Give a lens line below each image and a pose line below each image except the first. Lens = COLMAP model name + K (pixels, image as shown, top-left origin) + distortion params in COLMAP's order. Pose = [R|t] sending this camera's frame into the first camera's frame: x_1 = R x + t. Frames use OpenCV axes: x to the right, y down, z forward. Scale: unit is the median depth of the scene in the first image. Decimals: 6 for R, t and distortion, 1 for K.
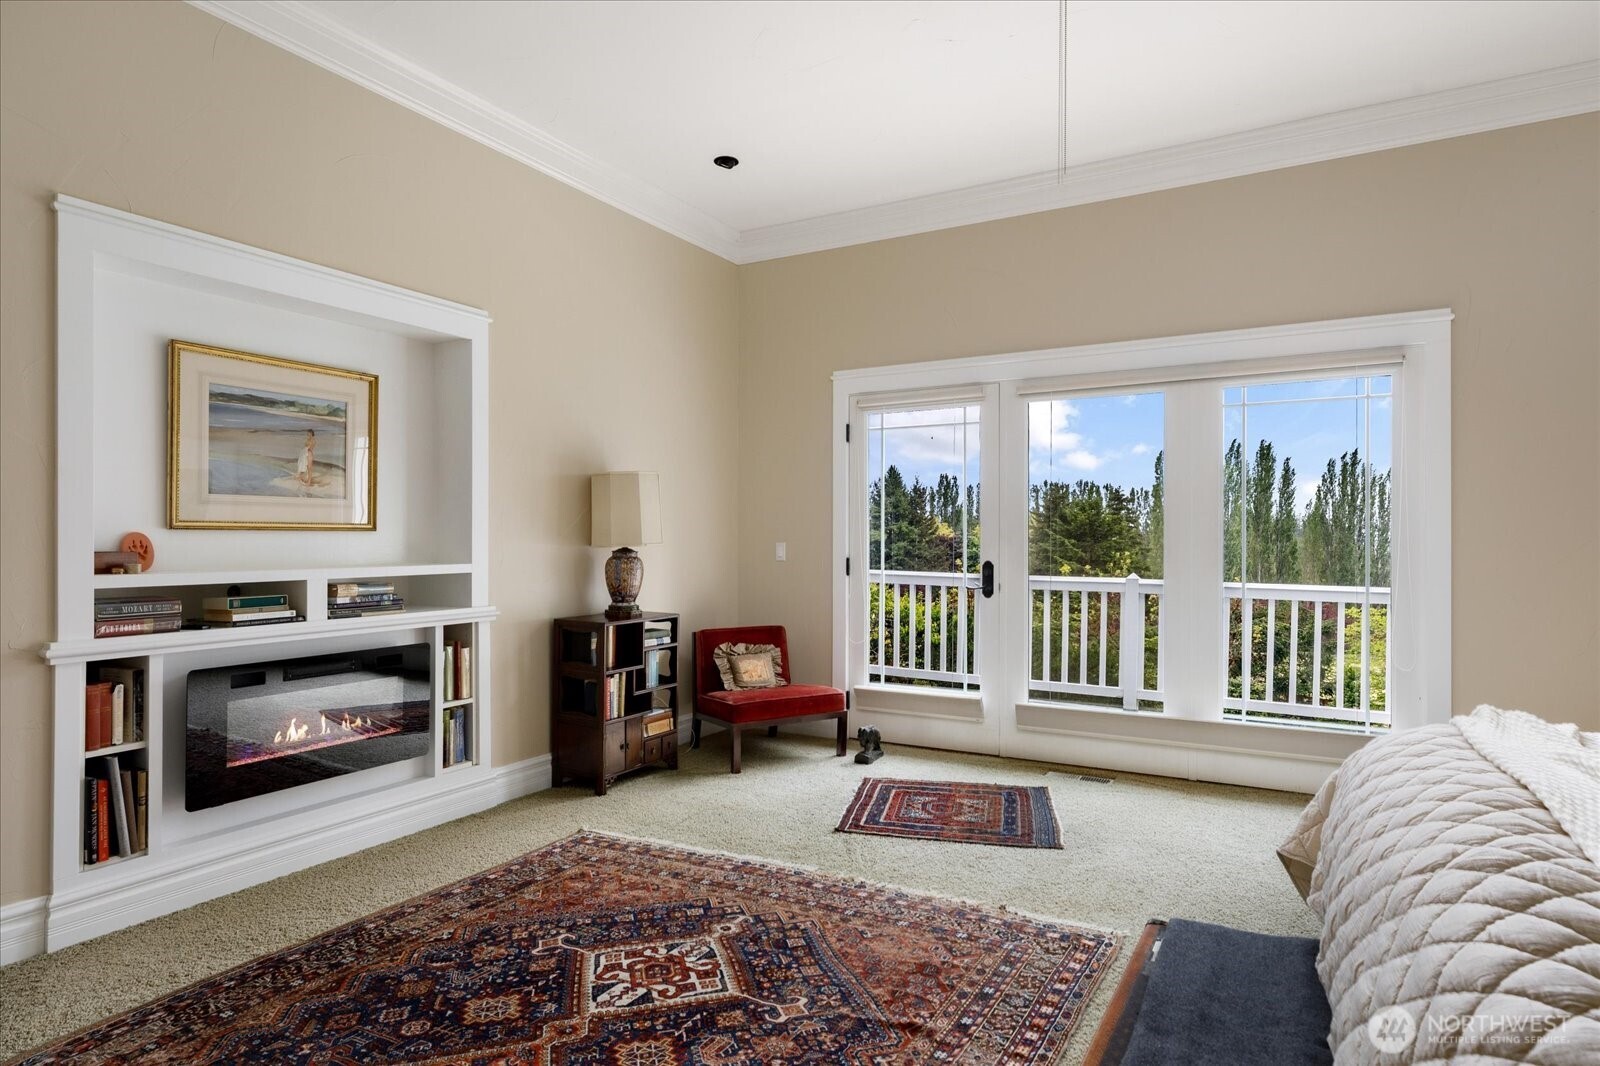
lens RADIAL K [[899.9, 0, 800.0], [0, 899.9, 533.0], [0, 0, 1]] dist [0.006269, 0.001792]
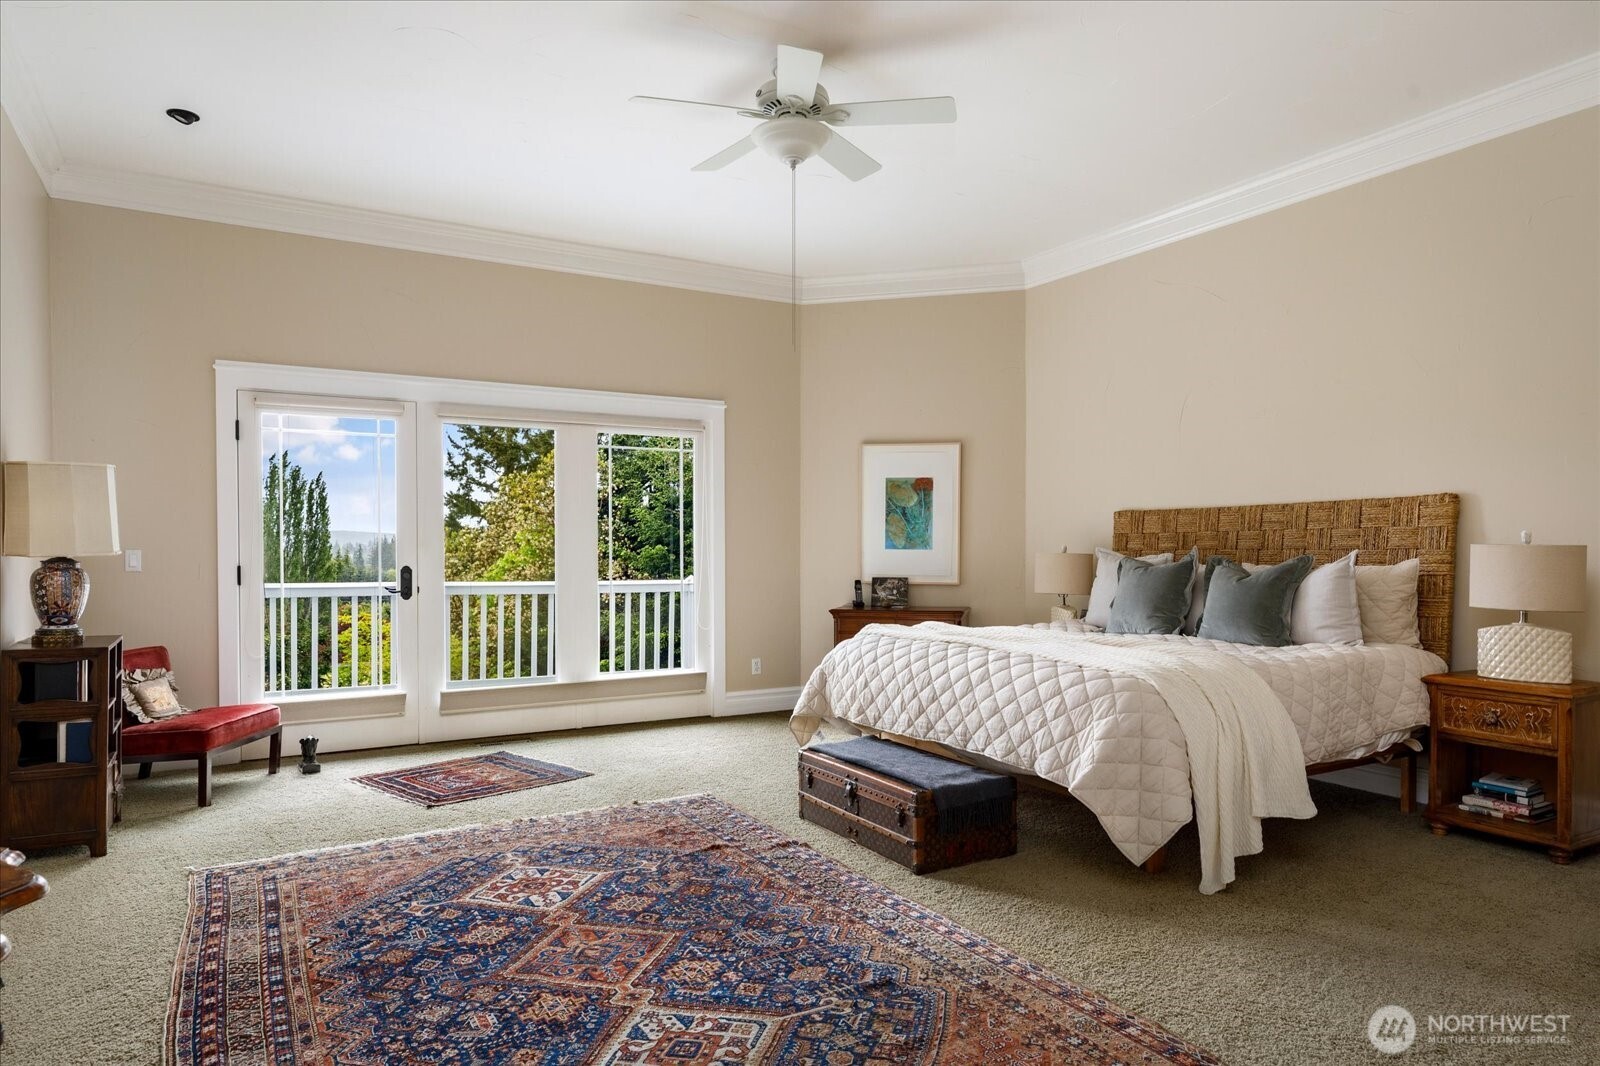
lens RADIAL K [[996.1, 0, 802.6], [0, 996.1, 558.9], [0, 0, 1]] dist [0.005898, 0.001486]
pose [[0.508093, -0.012960, 0.861205, -0.970675], [-0.004414, 0.999834, 0.017650, -0.000825], [-0.861291, -0.012769, 0.507952, -0.027599]]
